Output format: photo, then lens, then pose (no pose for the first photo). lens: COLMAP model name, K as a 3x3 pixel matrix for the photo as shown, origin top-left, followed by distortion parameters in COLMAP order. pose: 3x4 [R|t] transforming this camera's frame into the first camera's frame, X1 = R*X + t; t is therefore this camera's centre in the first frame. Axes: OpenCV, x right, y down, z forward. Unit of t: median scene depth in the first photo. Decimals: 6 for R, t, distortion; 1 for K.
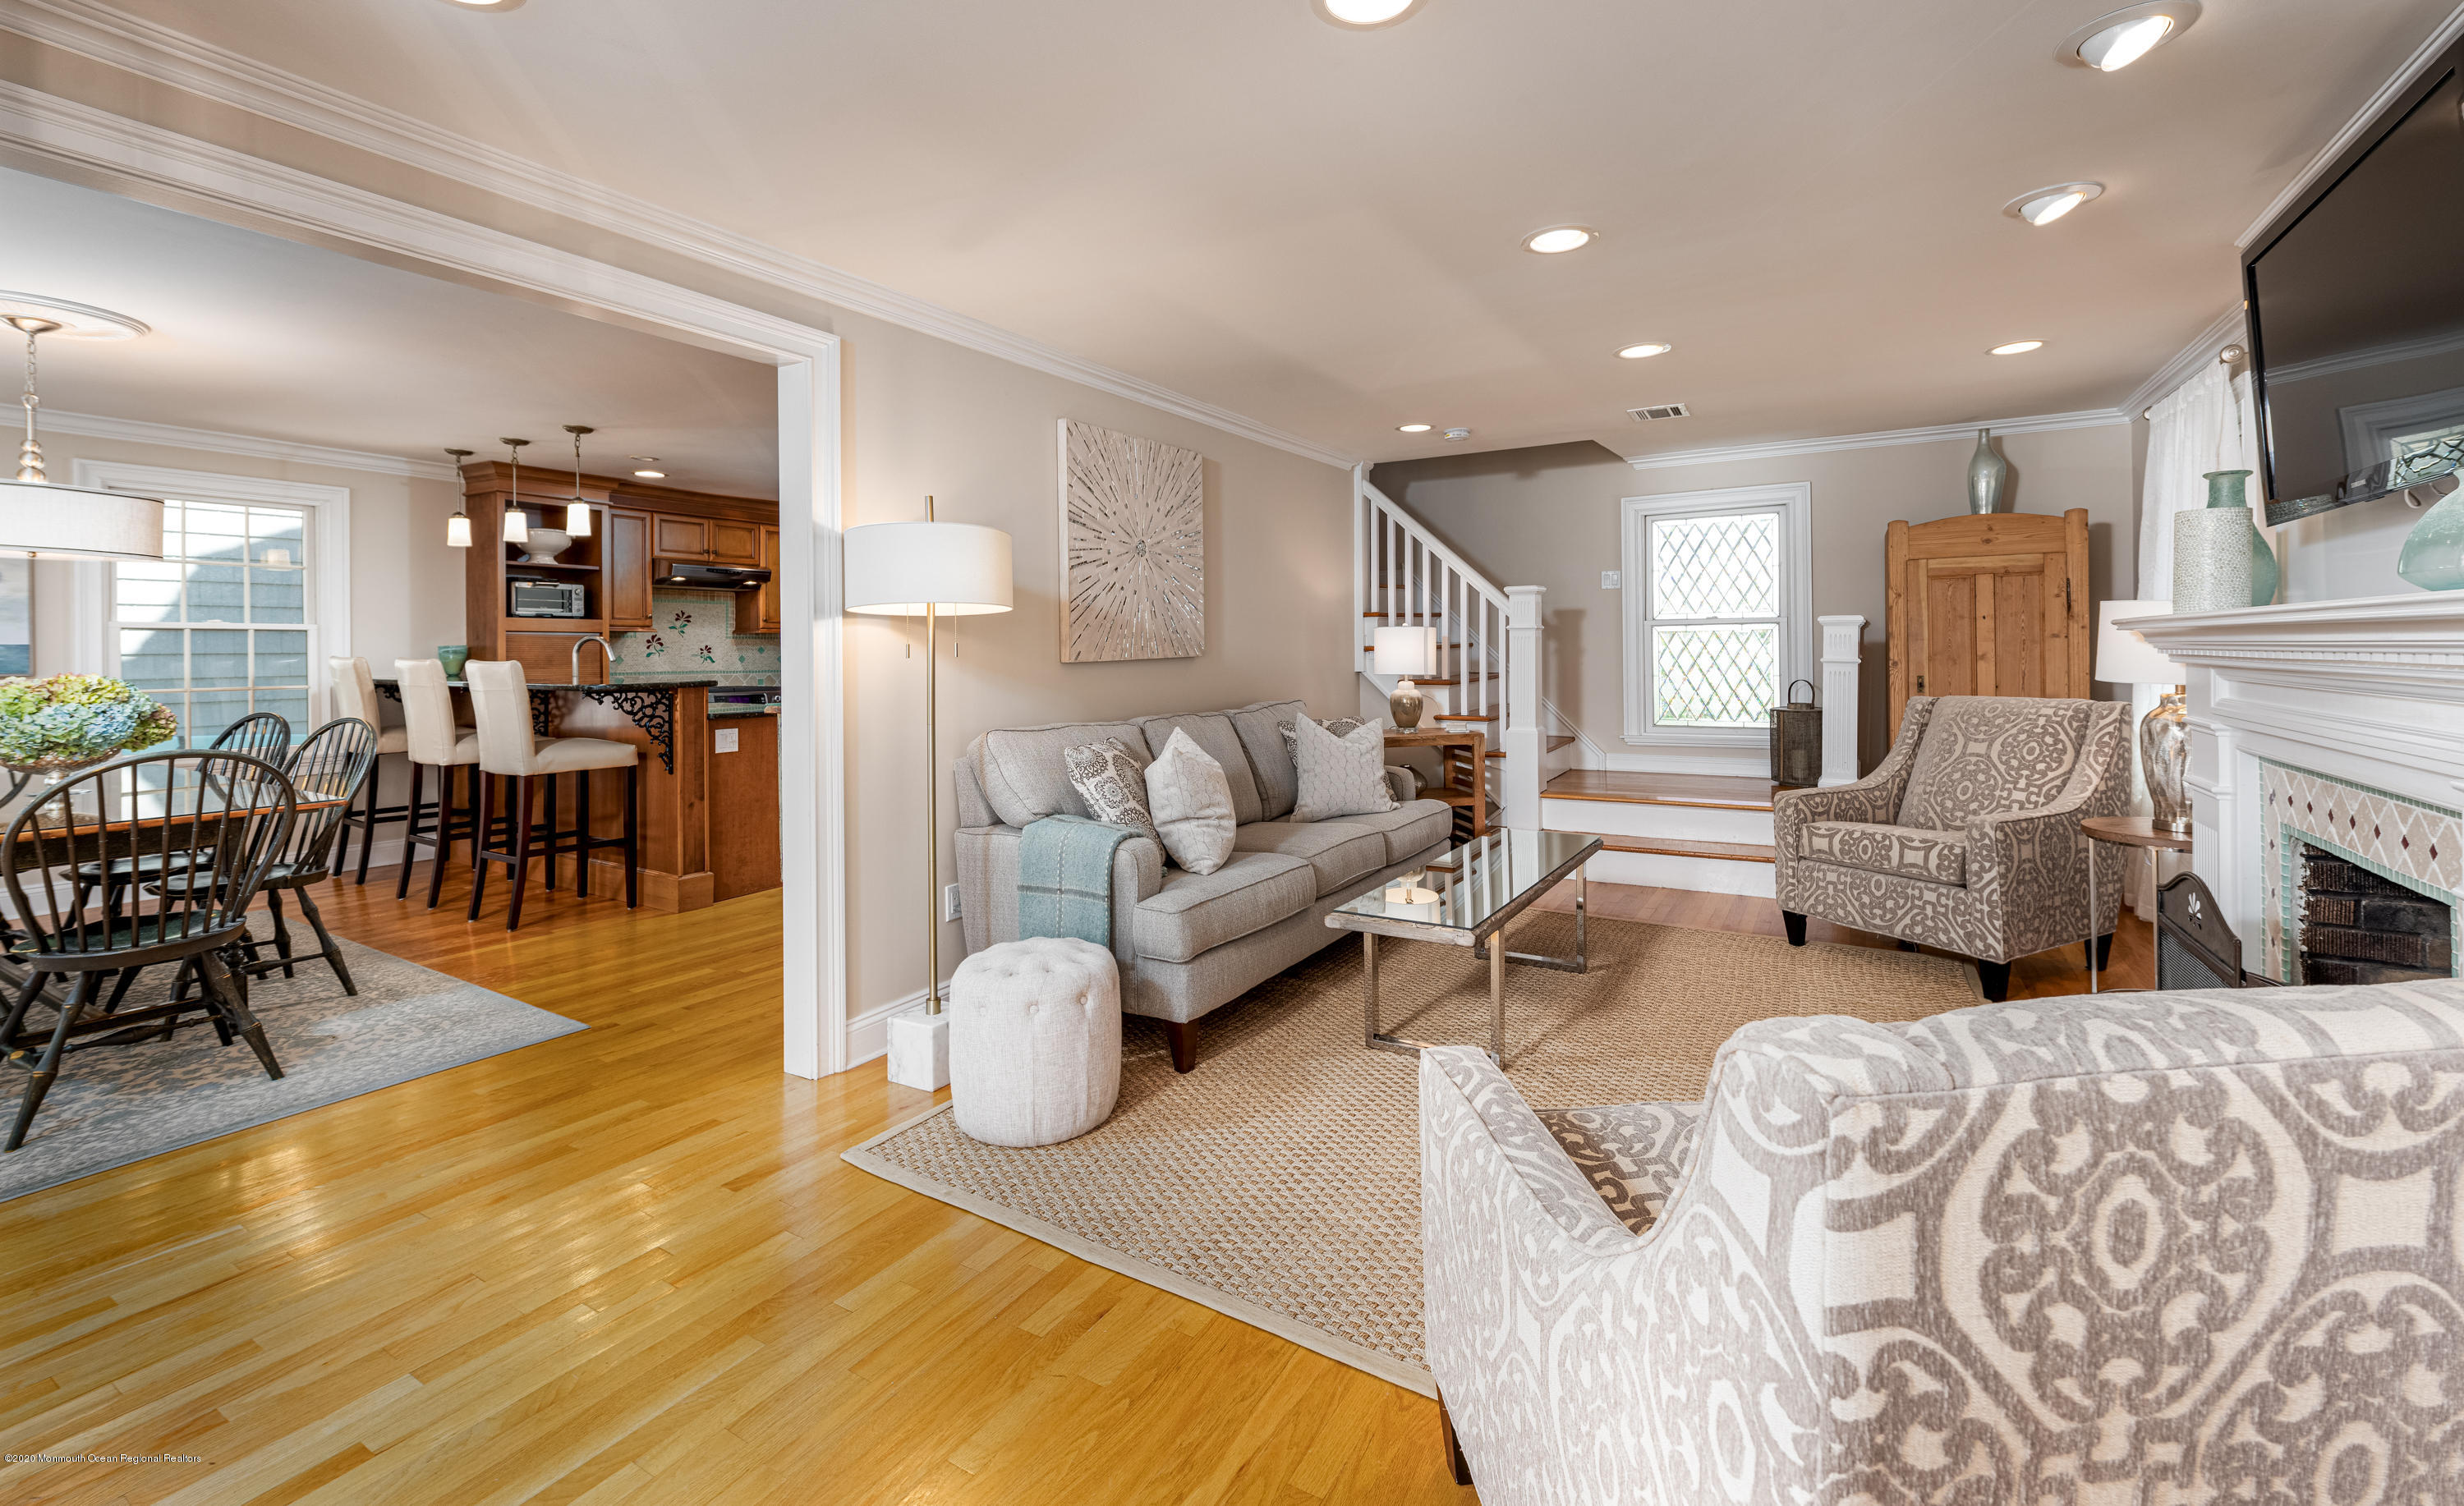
lens RADIAL K [[1033.4, 0, 1272.7], [0, 1033.4, 649.8], [0, 0, 1]] dist [0.000350, 0.000004]
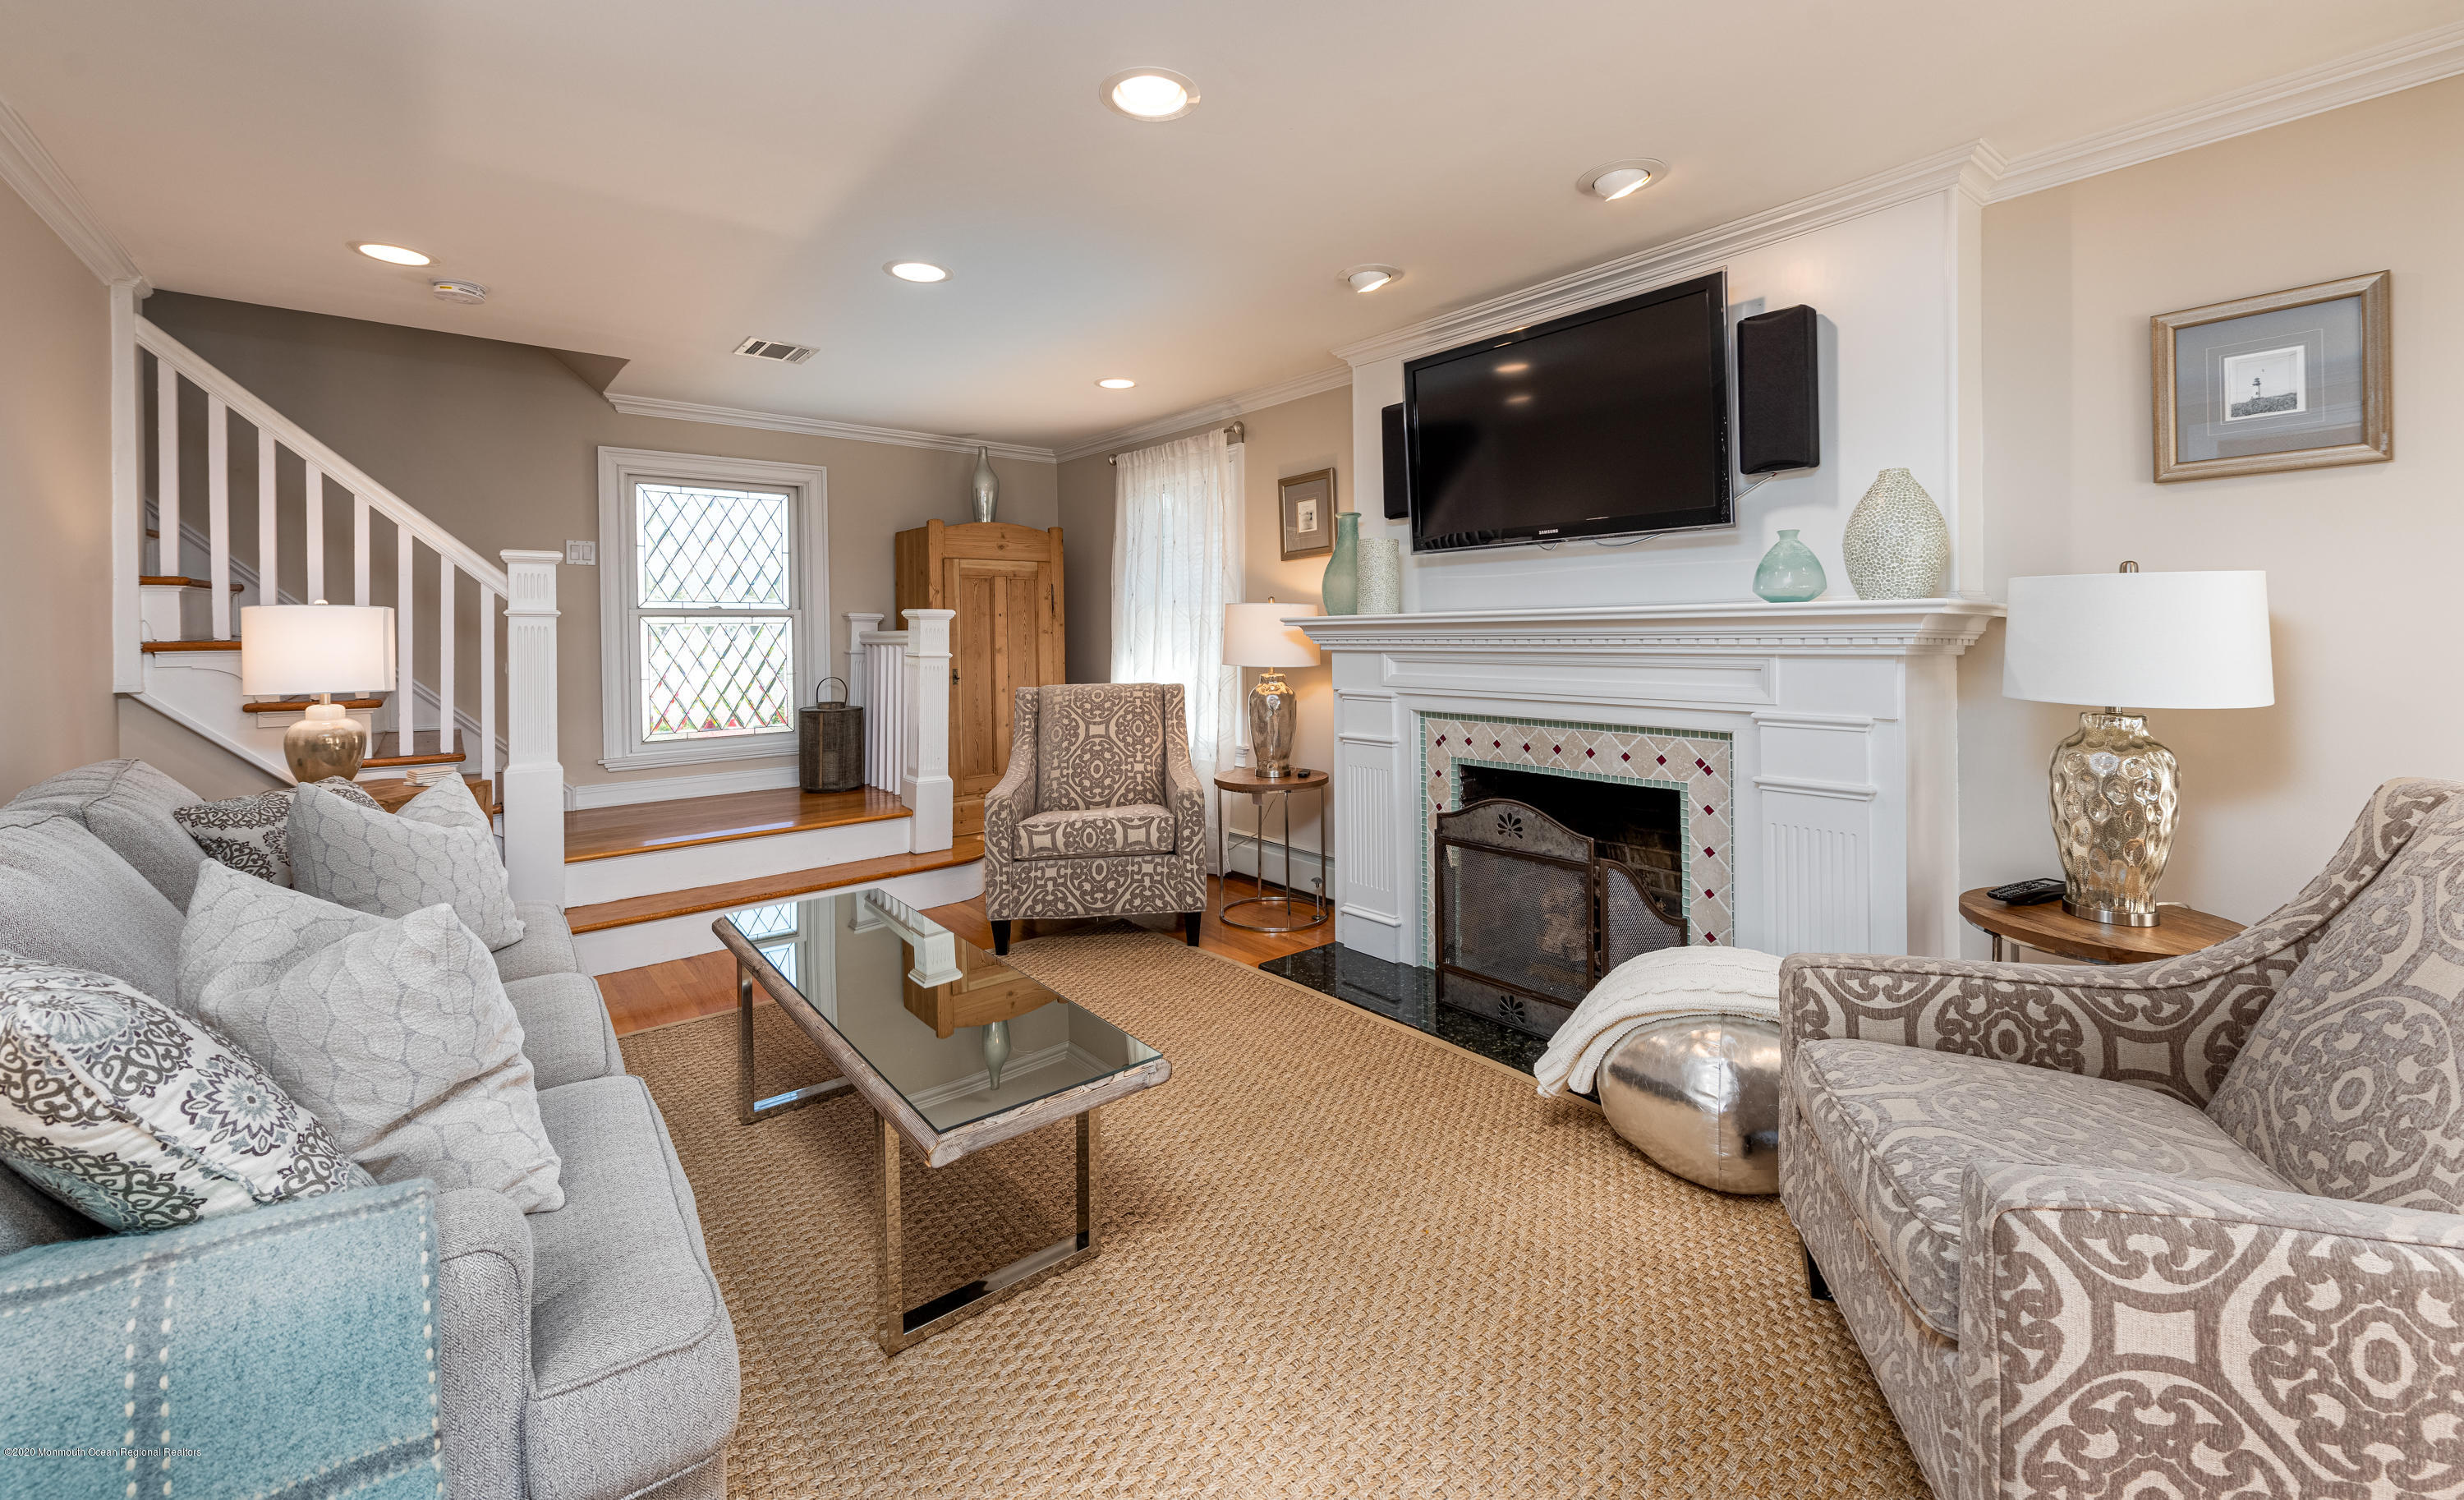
lens RADIAL K [[963.6, 0, 1259.4], [0, 963.6, 635.9], [0, 0, 1]] dist [0.003041, 0.000010]
pose [[0.352334, 0.006238, 0.935853, -0.190620], [0.008478, 0.999915, -0.009857, 0.003632], [-0.935836, 0.011407, 0.352252, 0.371137]]
